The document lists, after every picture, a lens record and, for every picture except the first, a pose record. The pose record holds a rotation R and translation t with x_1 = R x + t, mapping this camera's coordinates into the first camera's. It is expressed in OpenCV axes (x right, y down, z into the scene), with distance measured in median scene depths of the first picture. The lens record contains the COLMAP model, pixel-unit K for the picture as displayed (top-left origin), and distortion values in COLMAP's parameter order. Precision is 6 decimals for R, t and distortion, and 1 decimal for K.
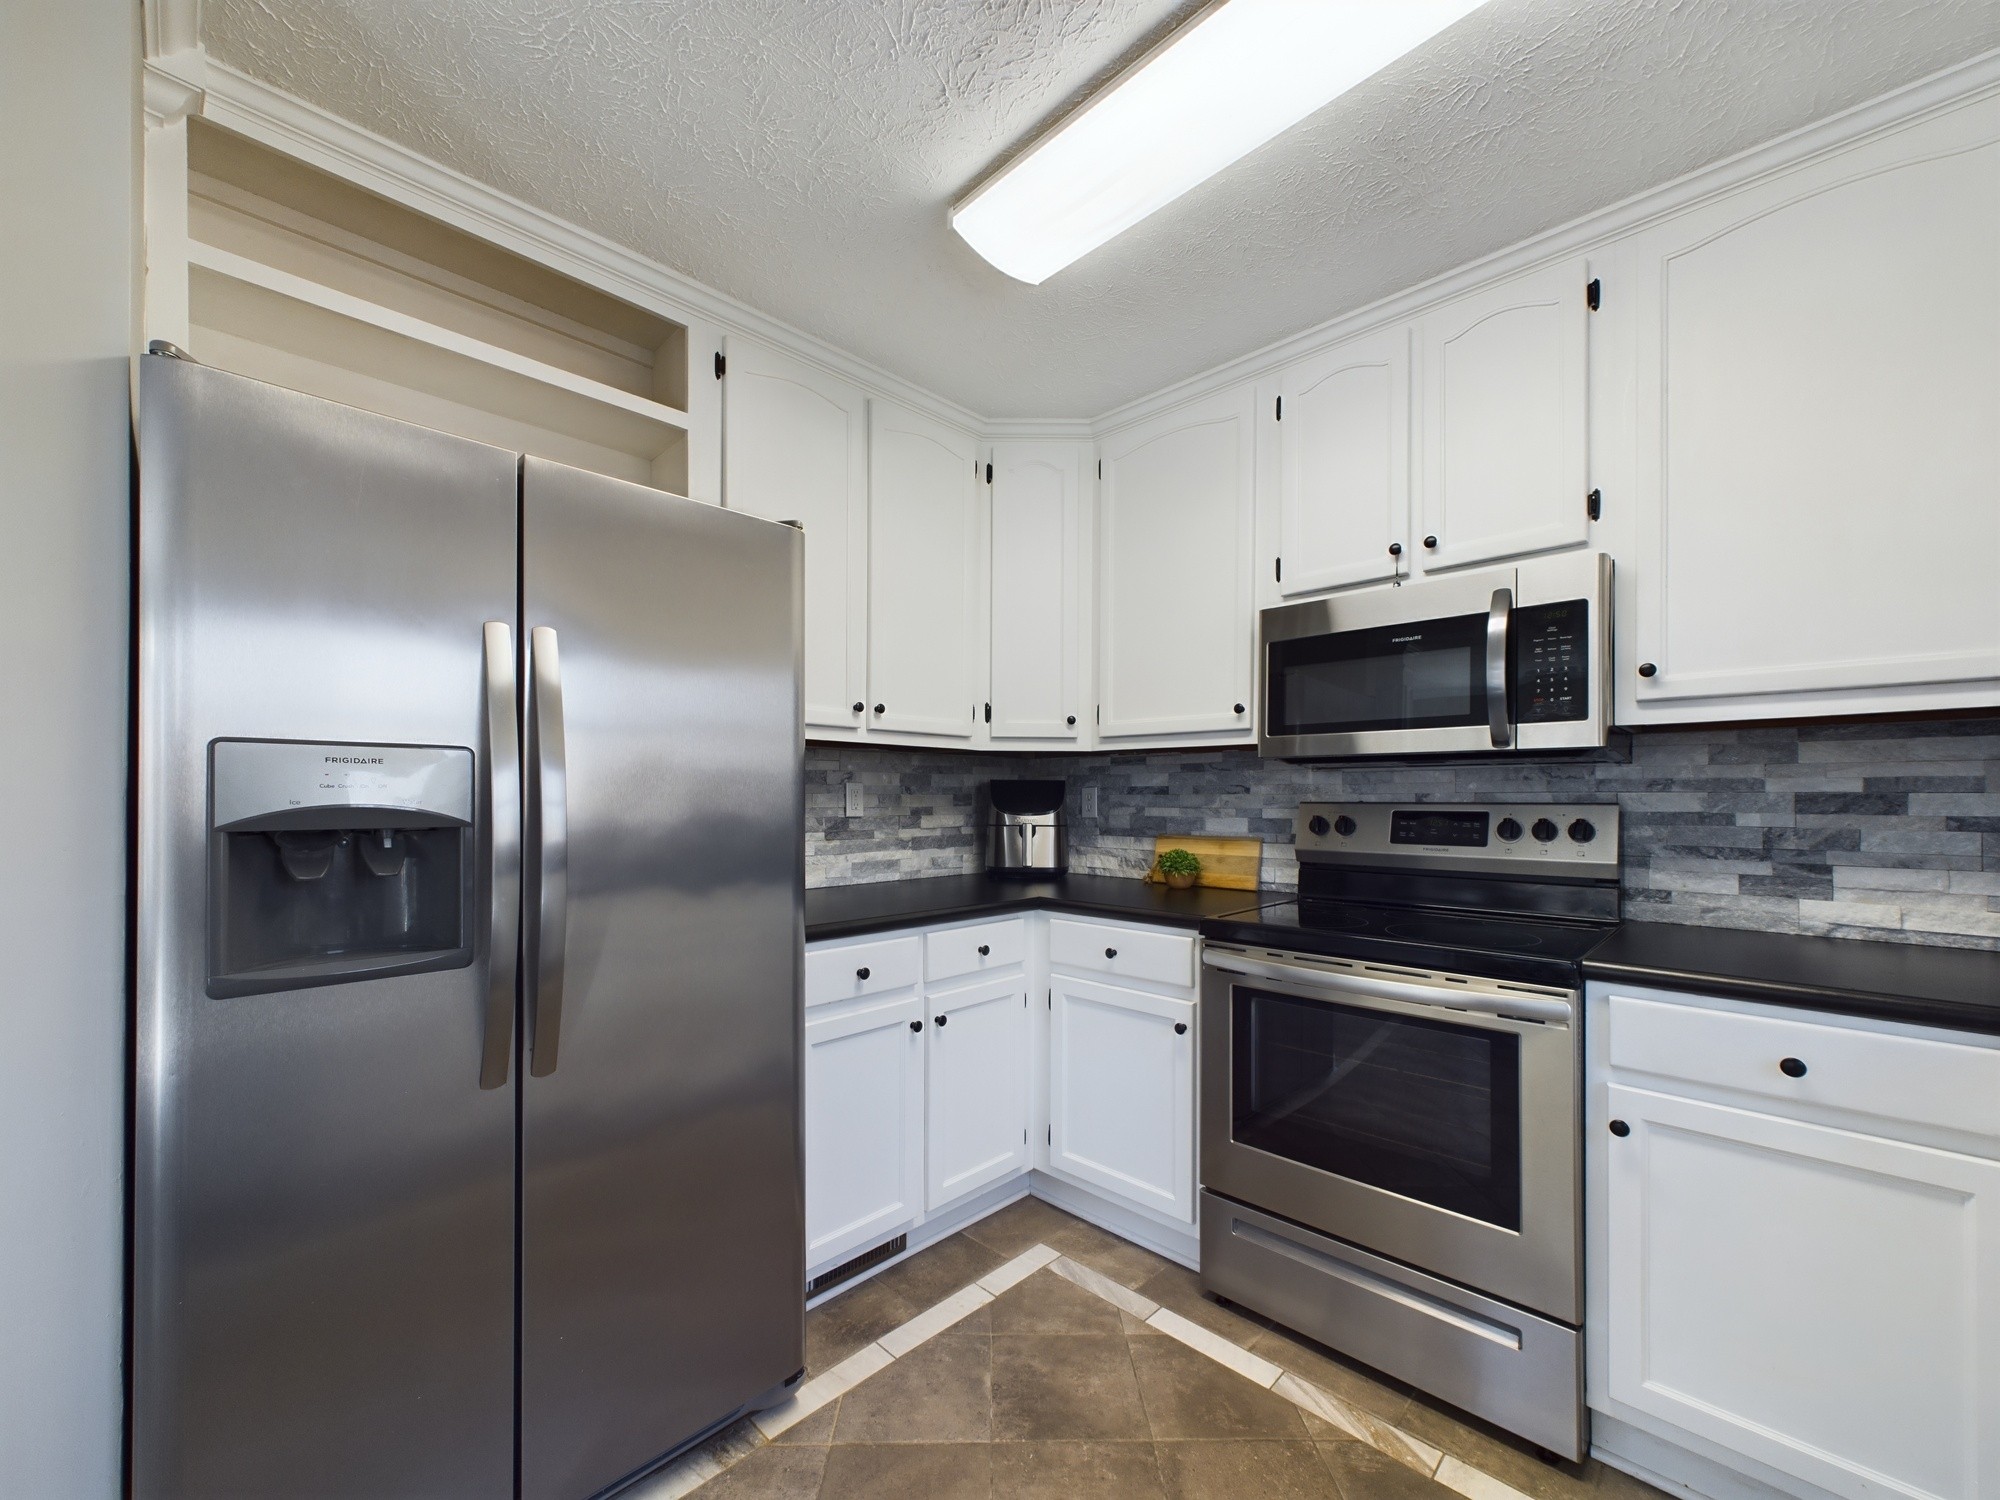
lens RADIAL K [[806.1, 0, 993.1], [0, 806.1, 796.1], [0, 0, 1]] dist [0.001677, 0.000086]
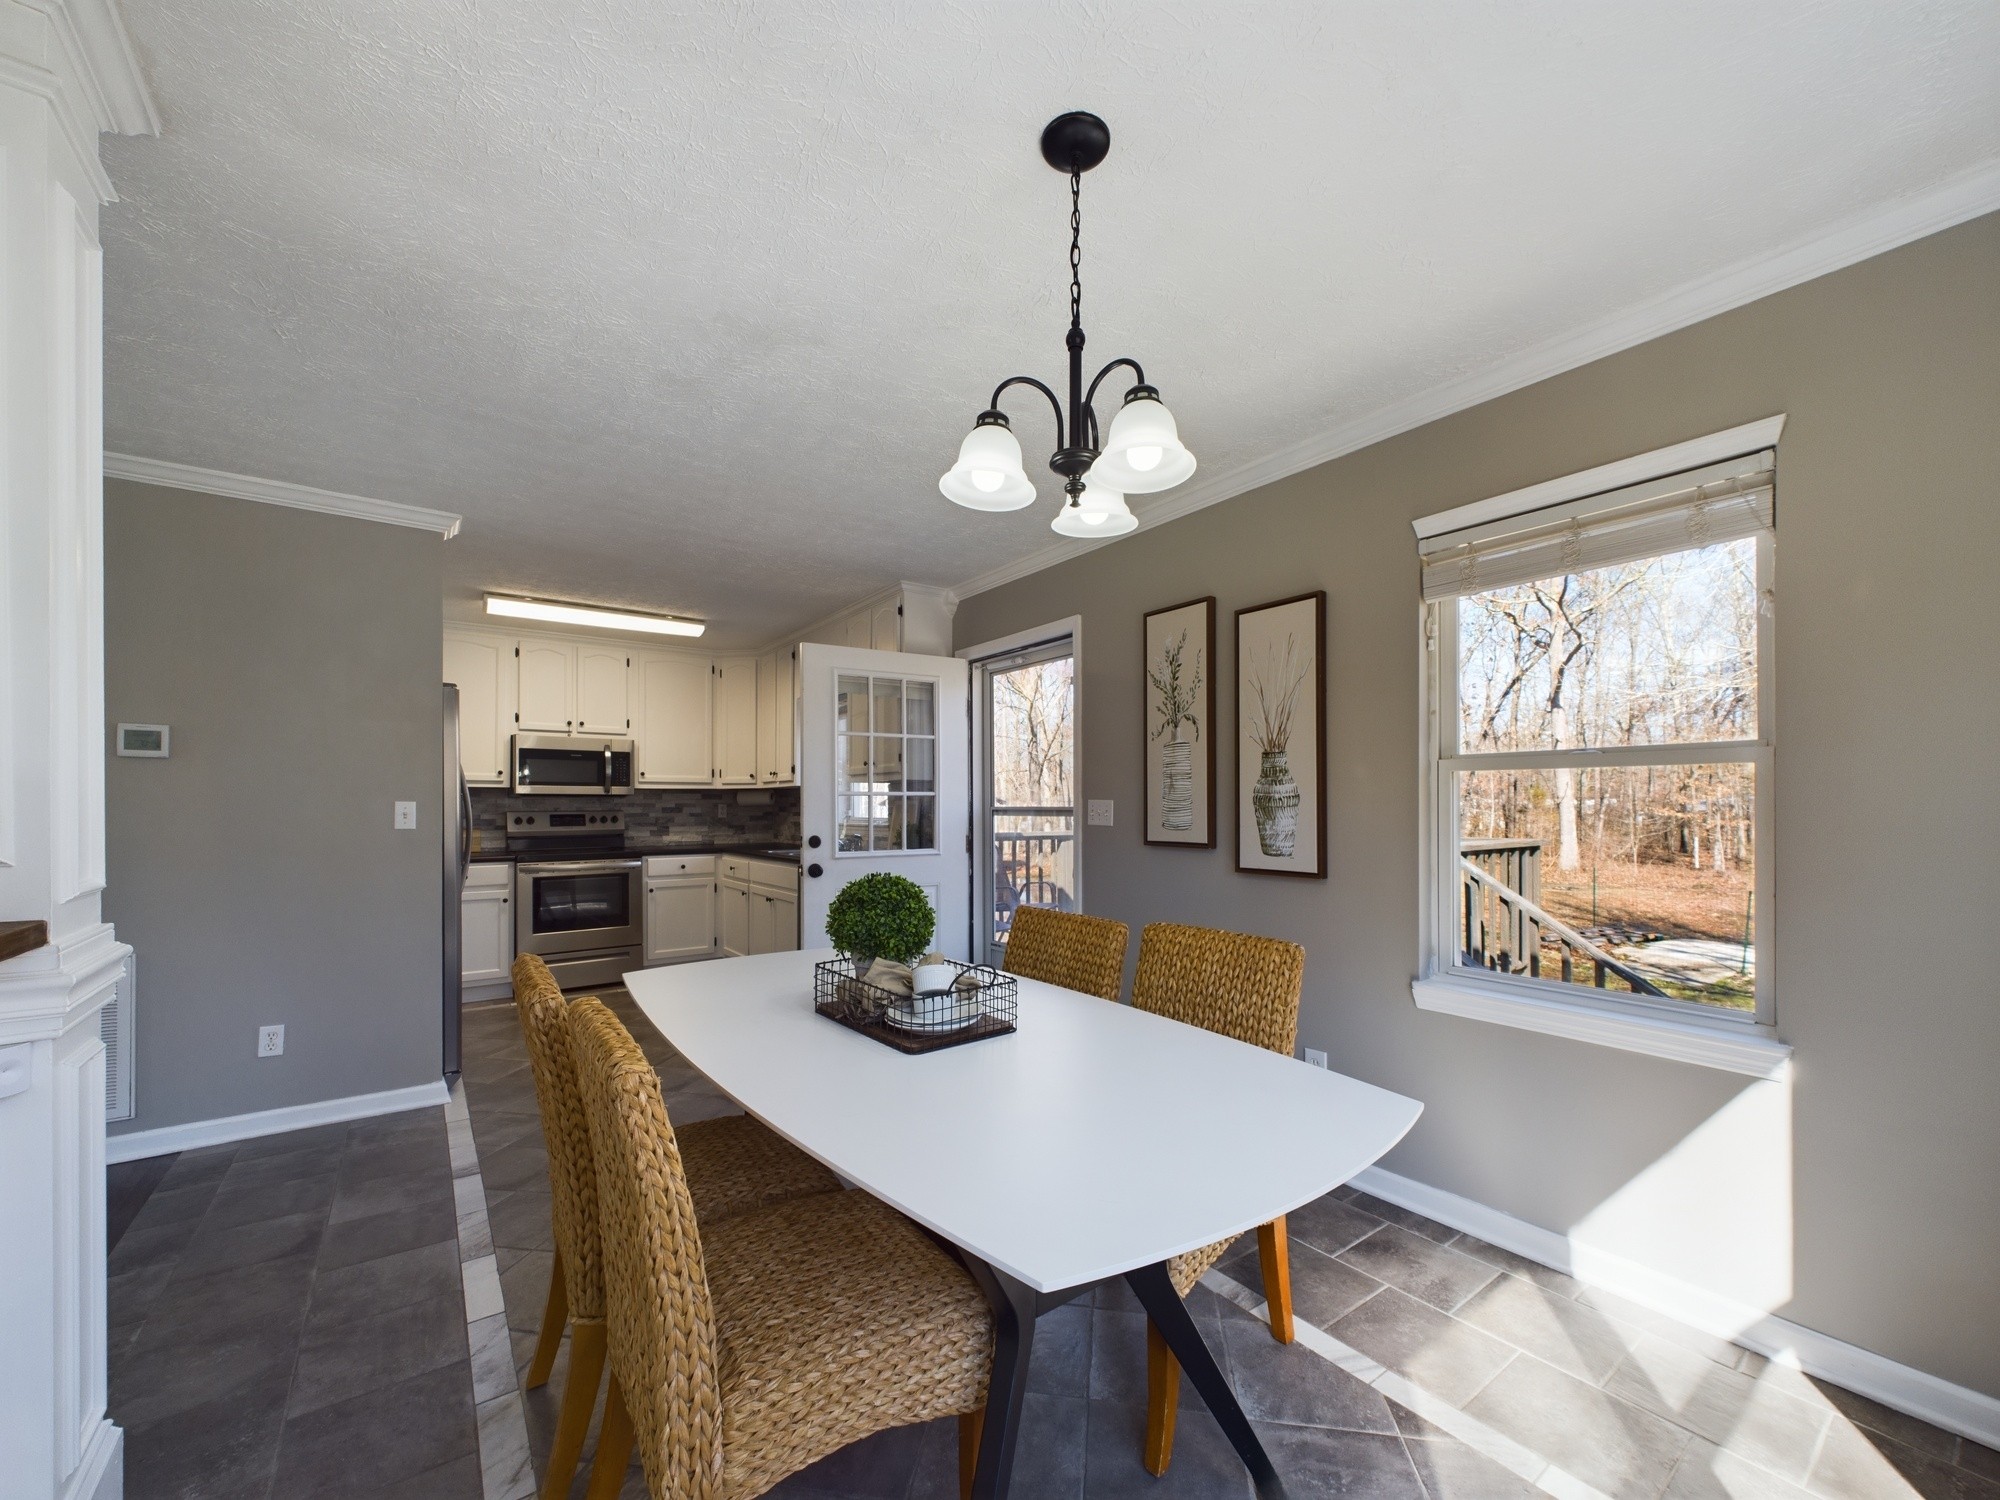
lens RADIAL K [[806.1, 0, 993.1], [0, 806.1, 796.1], [0, 0, 1]] dist [0.001677, 0.000086]
pose [[0.173623, 0.012632, 0.984731, -2.259143], [0.005203, 0.999892, -0.013744, 0.003258], [-0.984798, 0.007510, 0.173539, -1.074318]]
